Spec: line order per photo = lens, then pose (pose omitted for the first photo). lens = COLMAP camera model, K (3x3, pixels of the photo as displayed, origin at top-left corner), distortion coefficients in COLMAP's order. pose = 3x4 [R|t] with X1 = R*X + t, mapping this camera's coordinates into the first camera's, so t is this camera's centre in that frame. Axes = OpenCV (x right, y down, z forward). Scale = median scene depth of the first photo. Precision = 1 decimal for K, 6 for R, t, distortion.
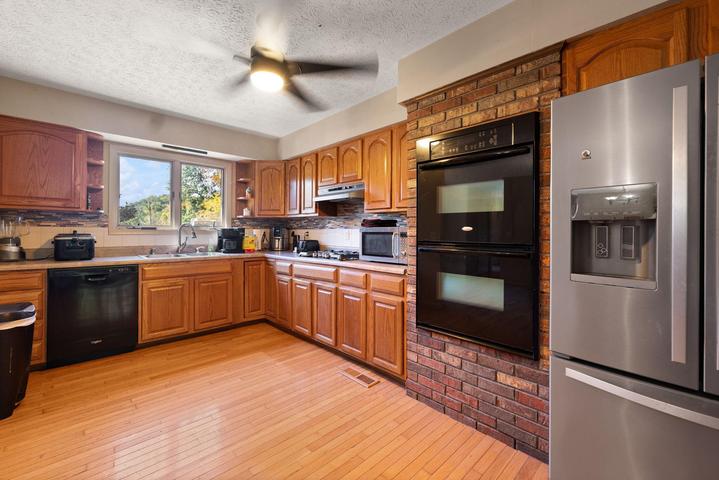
lens RADIAL K [[301.0, 0, 357.4], [0, 301.0, 231.1], [0, 0, 1]] dist [0.000886, -0.000190]
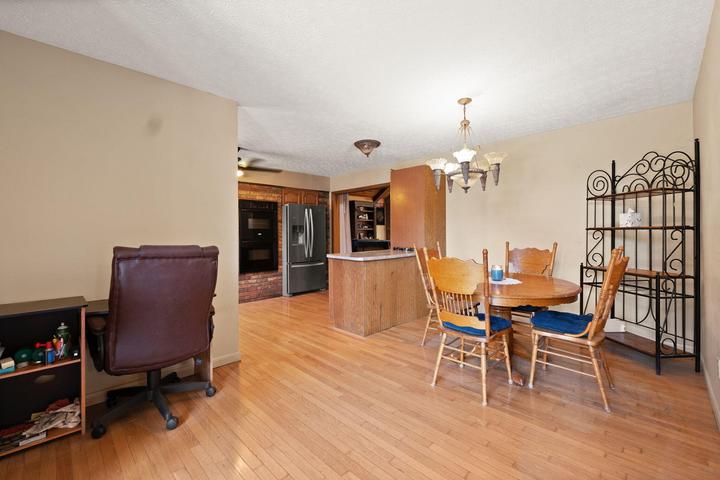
lens RADIAL K [[301.1, 0, 360.0], [0, 301.1, 240.0], [0, 0, 1]] dist [0.000915, 0.000264]
pose [[-0.024594, -0.026581, 0.999344, -1.787632], [0.010252, 0.999587, 0.026840, -0.013456], [-0.999645, 0.010905, -0.024311, 0.050968]]
